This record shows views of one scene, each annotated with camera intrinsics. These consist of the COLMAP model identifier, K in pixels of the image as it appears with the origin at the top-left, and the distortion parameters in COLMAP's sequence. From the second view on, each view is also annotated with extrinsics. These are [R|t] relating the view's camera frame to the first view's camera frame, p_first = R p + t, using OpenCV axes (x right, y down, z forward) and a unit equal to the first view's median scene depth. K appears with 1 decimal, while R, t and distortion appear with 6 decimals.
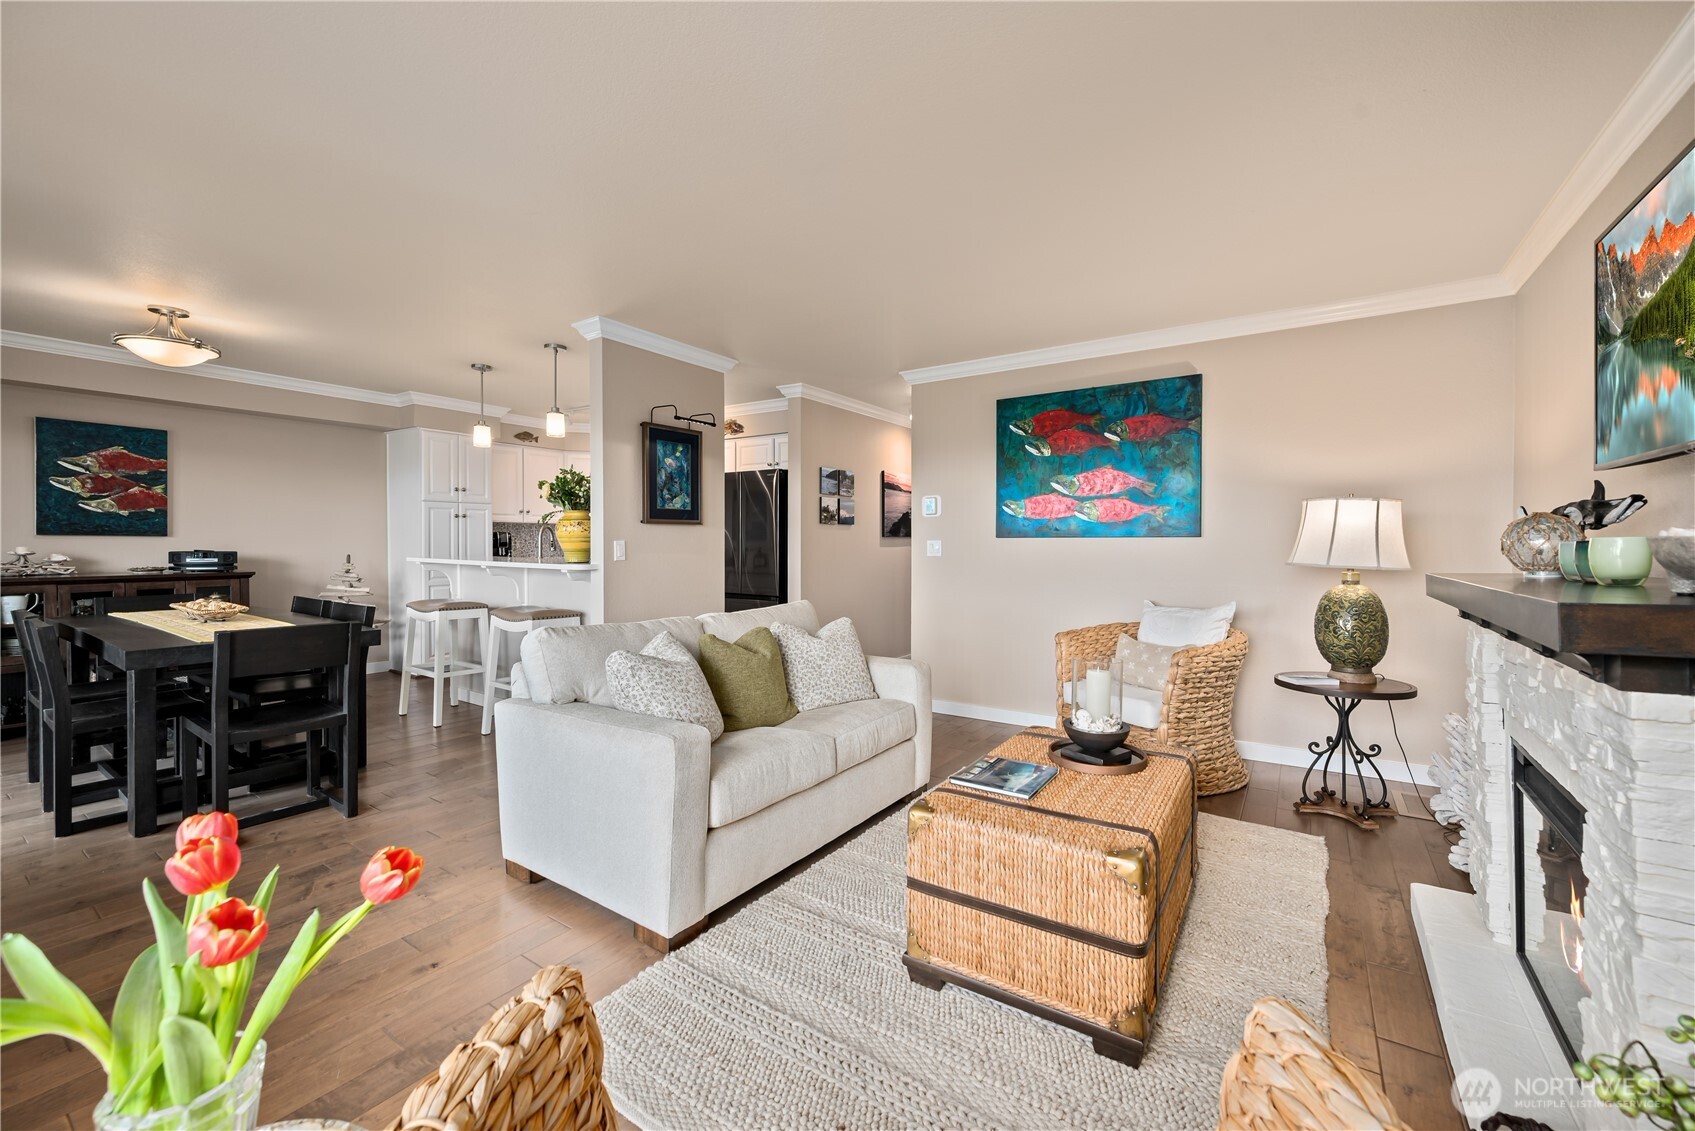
lens RADIAL K [[691.1, 0, 859.9], [0, 691.1, 548.3], [0, 0, 1]] dist [-0.002585, -0.000394]
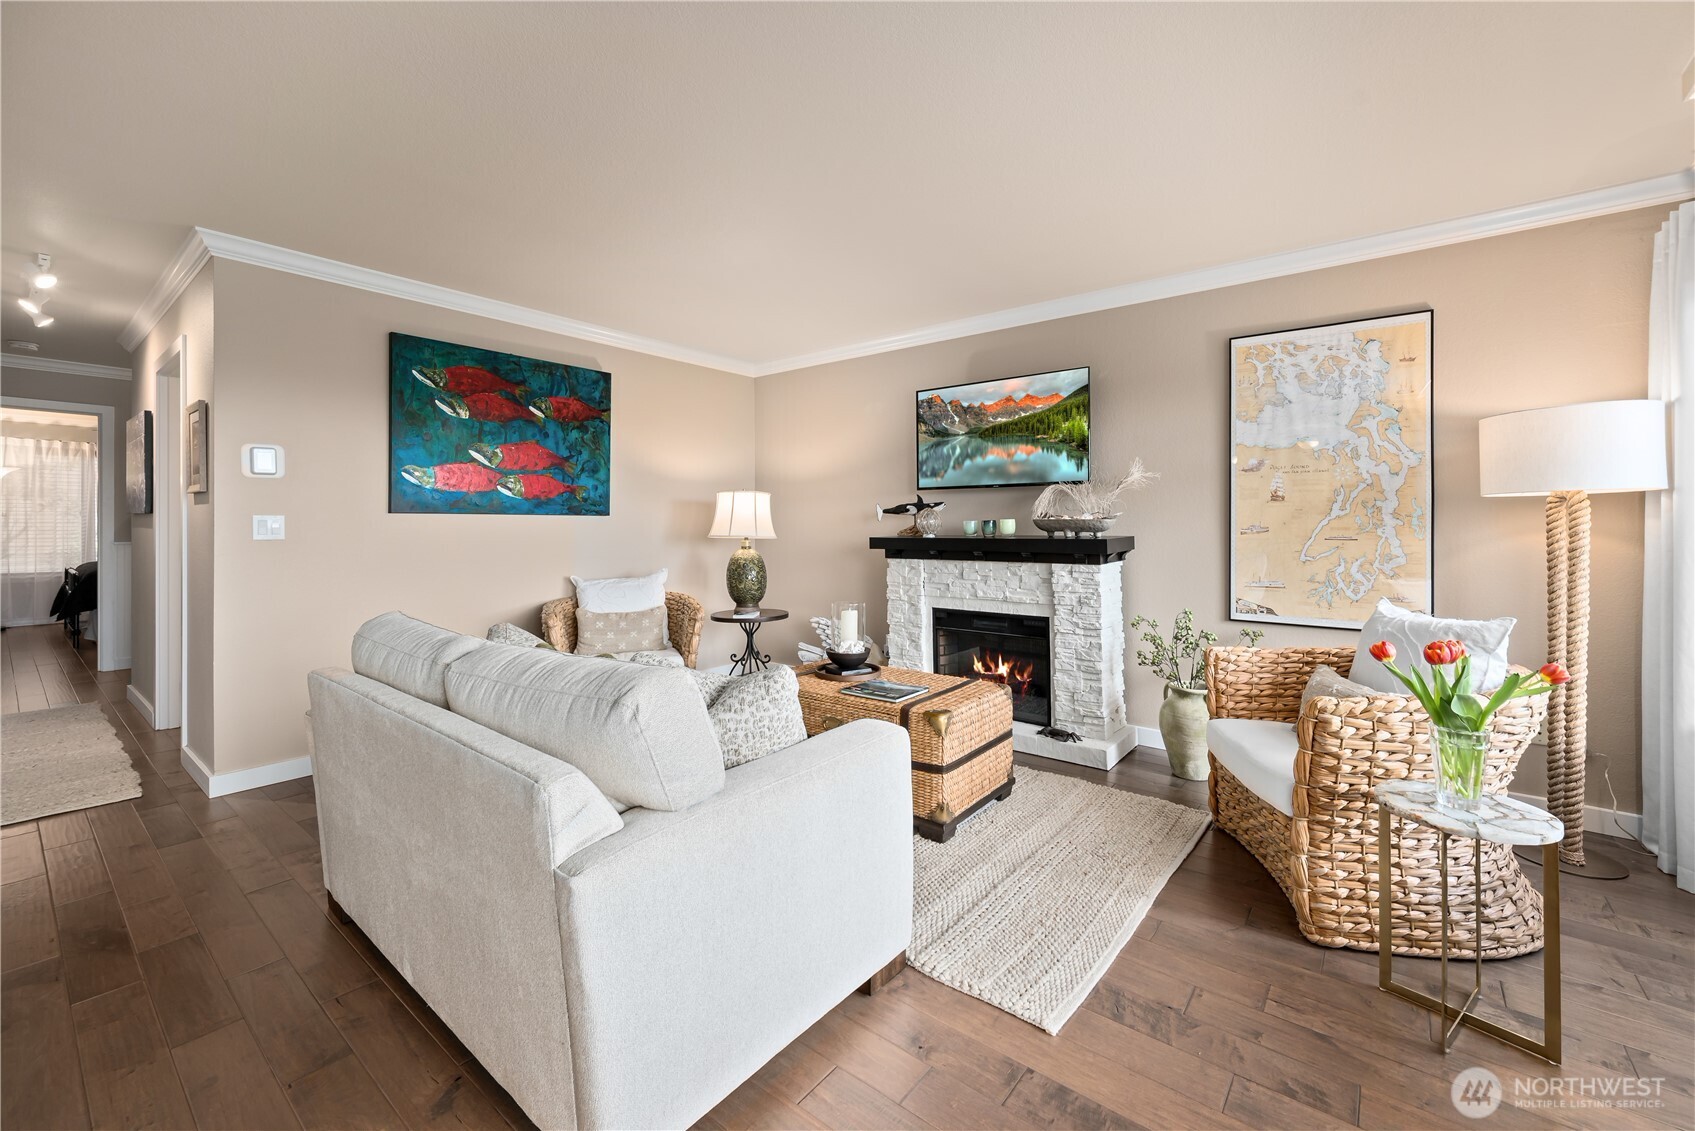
lens RADIAL K [[691.1, 0, 859.2], [0, 691.1, 516.0], [0, 0, 1]] dist [-0.002585, -0.000394]
pose [[0.066751, 0.010394, 0.997715, -0.566829], [0.003526, 0.999937, -0.010653, -0.002025], [-0.997763, 0.004229, 0.066711, 0.469849]]
